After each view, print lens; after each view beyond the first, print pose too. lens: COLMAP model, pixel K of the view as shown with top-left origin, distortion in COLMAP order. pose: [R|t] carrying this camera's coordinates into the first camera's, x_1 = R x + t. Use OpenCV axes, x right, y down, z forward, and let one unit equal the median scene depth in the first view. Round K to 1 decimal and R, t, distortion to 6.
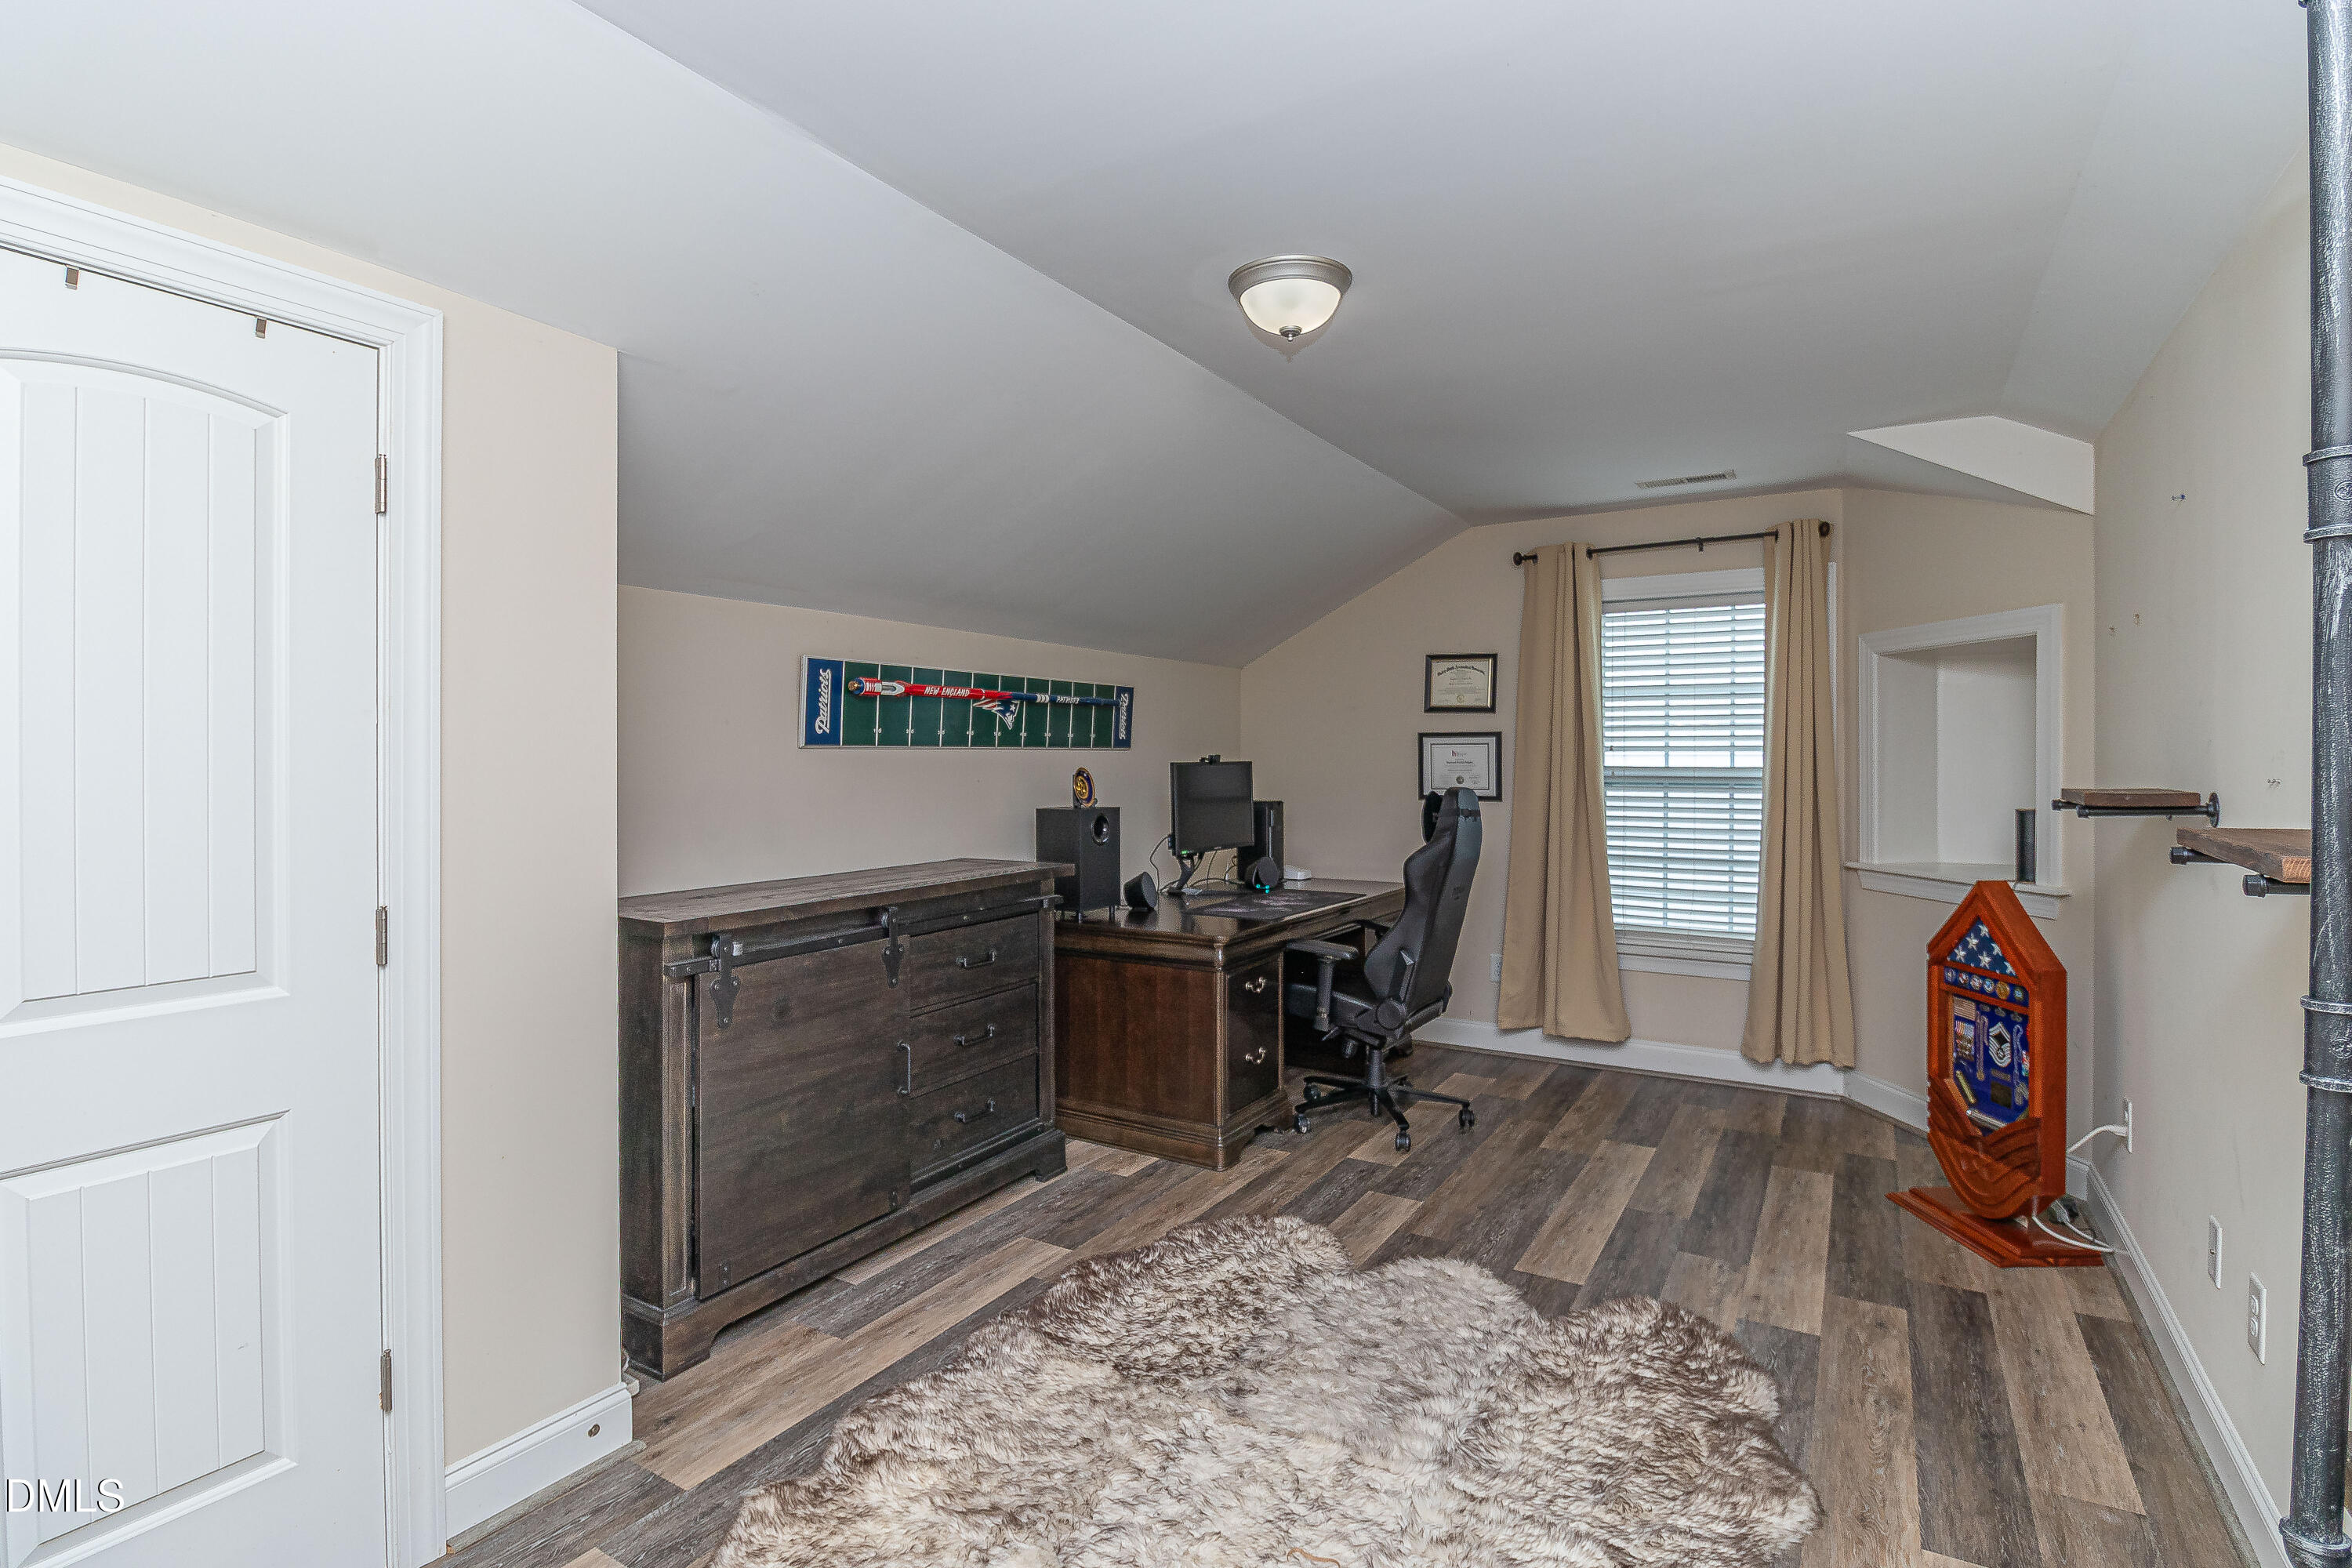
lens RADIAL K [[1114.5, 0, 1176.0], [0, 1114.5, 784.0], [0, 0, 1]] dist [-0.023473, 0.000419]
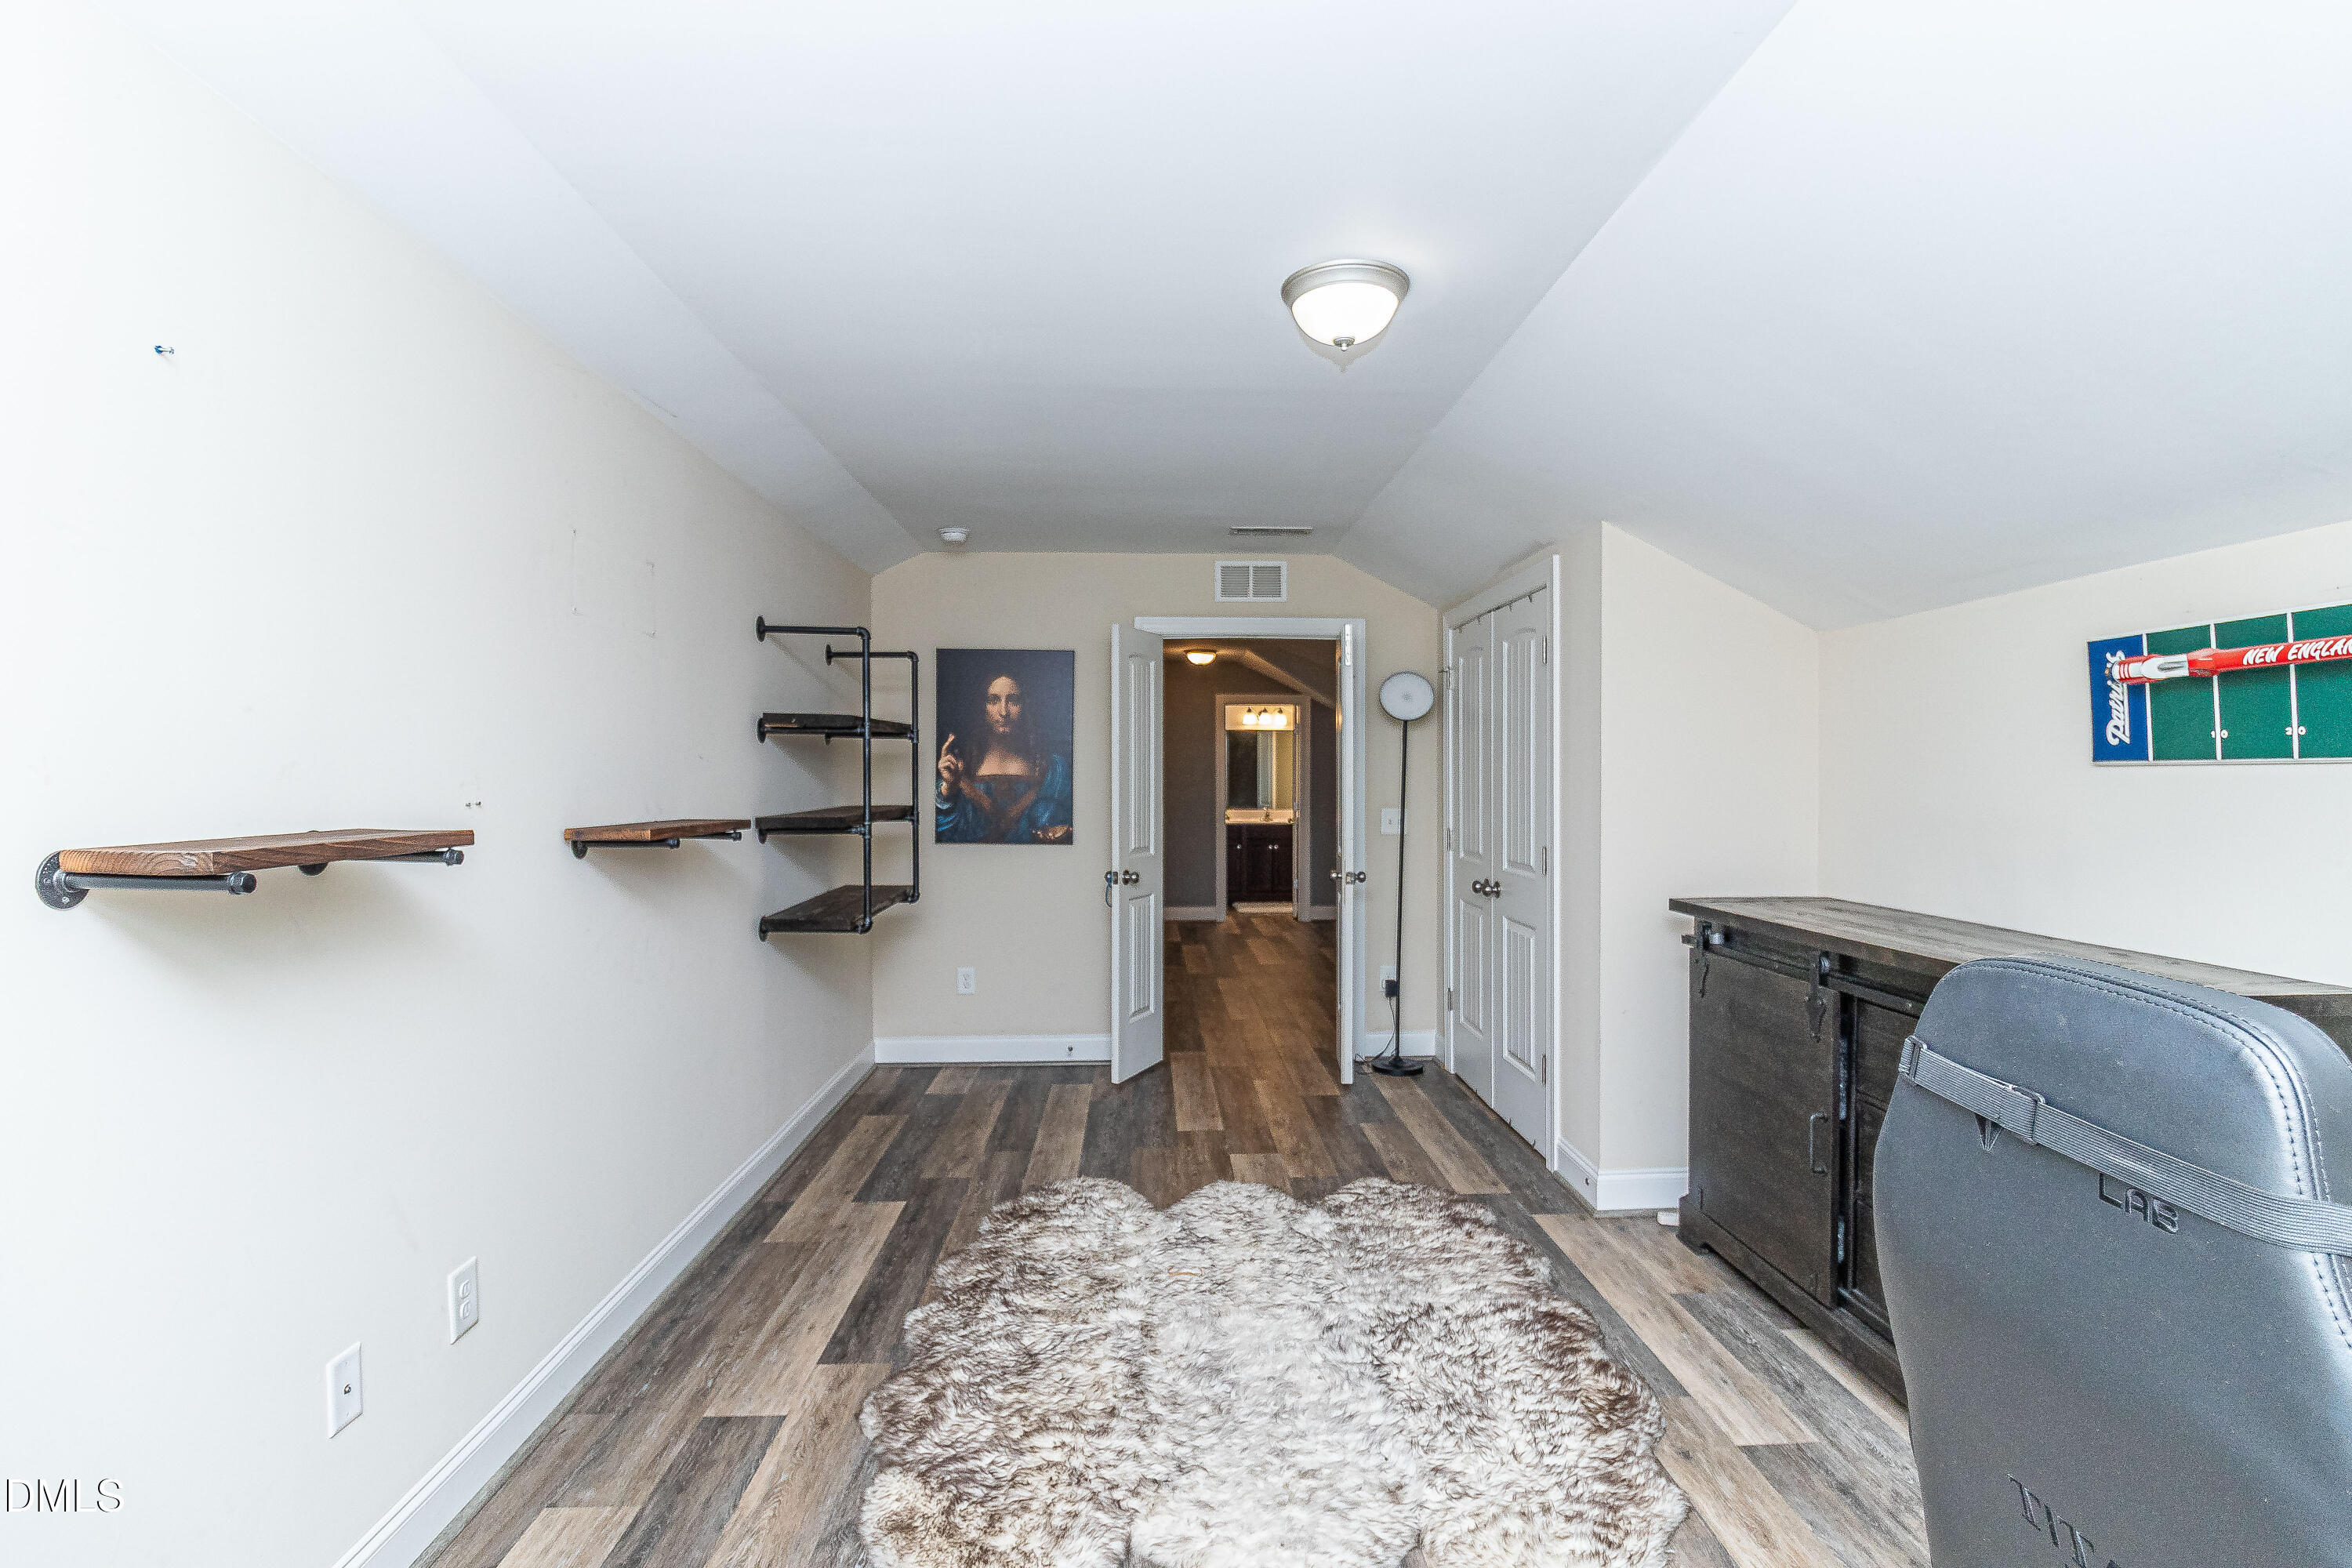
lens RADIAL K [[1114.5, 0, 1176.0], [0, 1114.5, 784.0], [0, 0, 1]] dist [-0.023473, 0.000419]
pose [[-0.836887, 0.009448, -0.547295, 0.563380], [-0.007966, 0.999535, 0.029436, -0.036186], [0.547318, 0.028994, -0.836422, 1.272469]]
